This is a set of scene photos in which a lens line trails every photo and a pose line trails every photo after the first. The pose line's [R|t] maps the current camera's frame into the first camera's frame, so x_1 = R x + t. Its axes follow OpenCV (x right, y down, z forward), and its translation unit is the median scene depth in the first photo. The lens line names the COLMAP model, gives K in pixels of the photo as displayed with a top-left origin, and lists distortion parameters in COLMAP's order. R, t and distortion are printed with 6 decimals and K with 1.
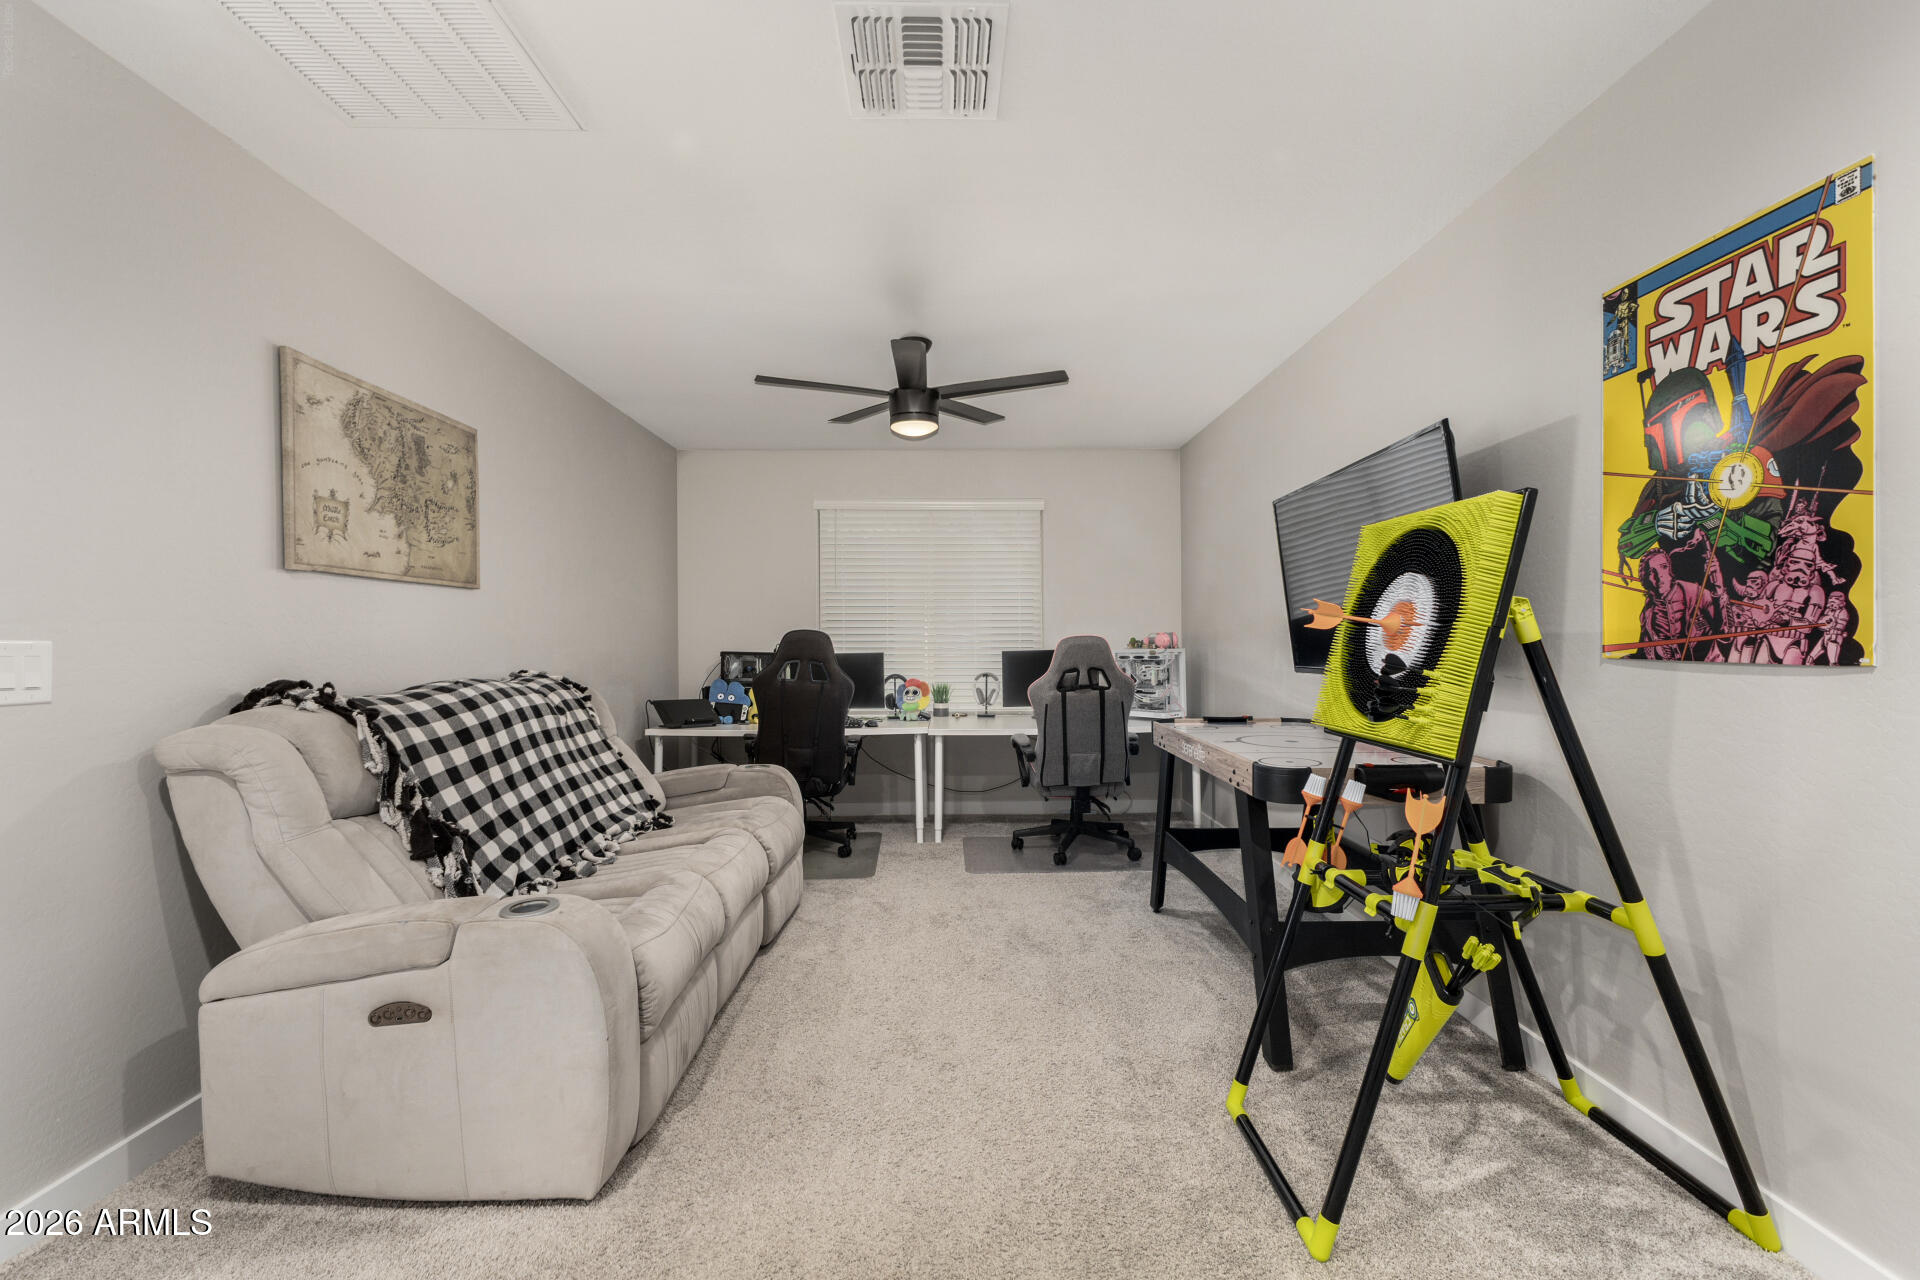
lens RADIAL K [[839.9, 0, 953.7], [0, 839.9, 642.5], [0, 0, 1]] dist [0.011085, -0.003421]
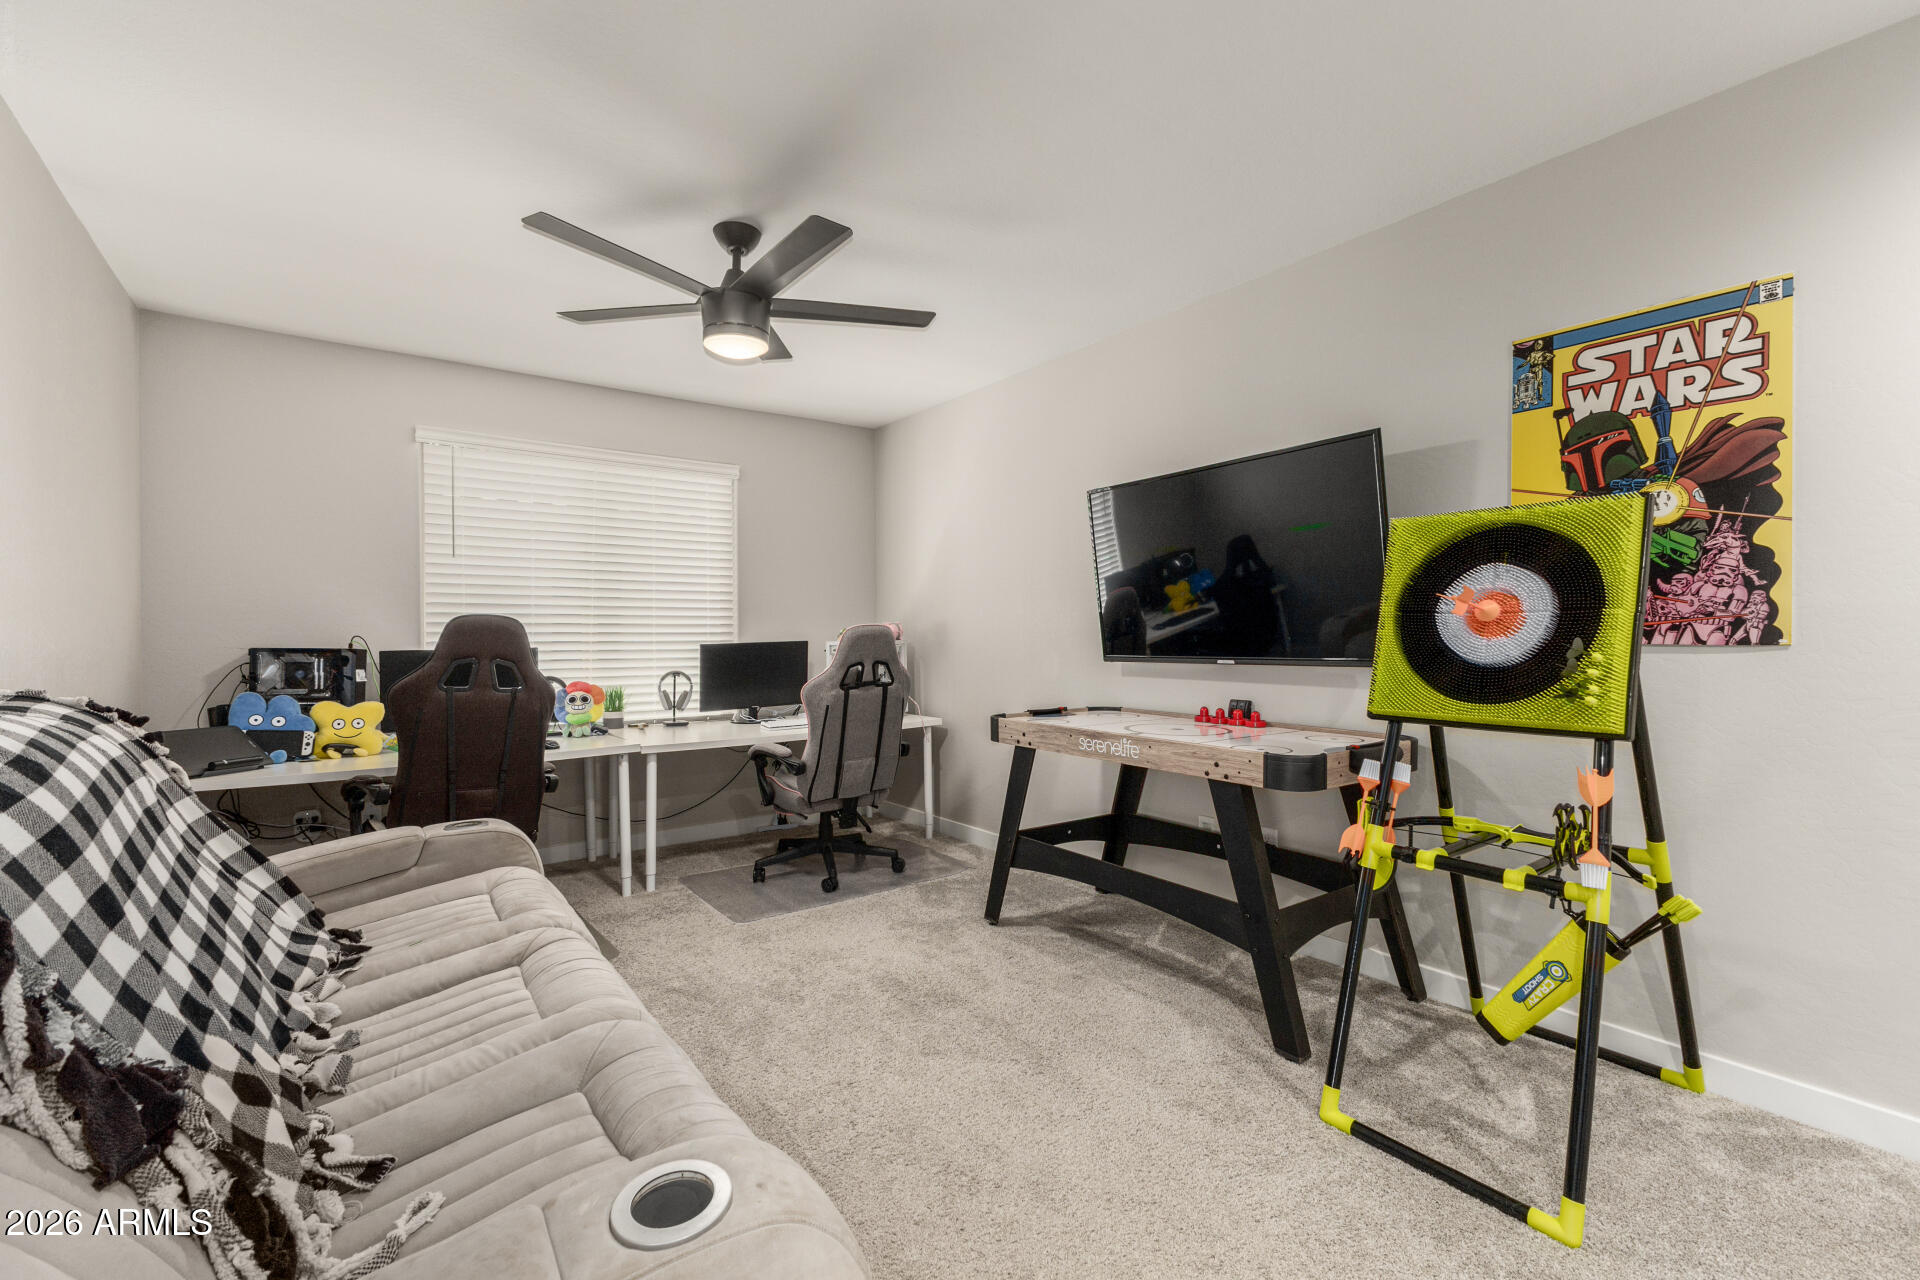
lens RADIAL K [[839.9, 0, 964.9], [0, 839.9, 637.3], [0, 0, 1]] dist [0.011085, -0.003421]
pose [[0.809211, -0.001908, 0.587515, -0.618283], [0.001731, 0.999998, 0.000864, 0.009086], [-0.587516, 0.000317, 0.809213, 0.518437]]
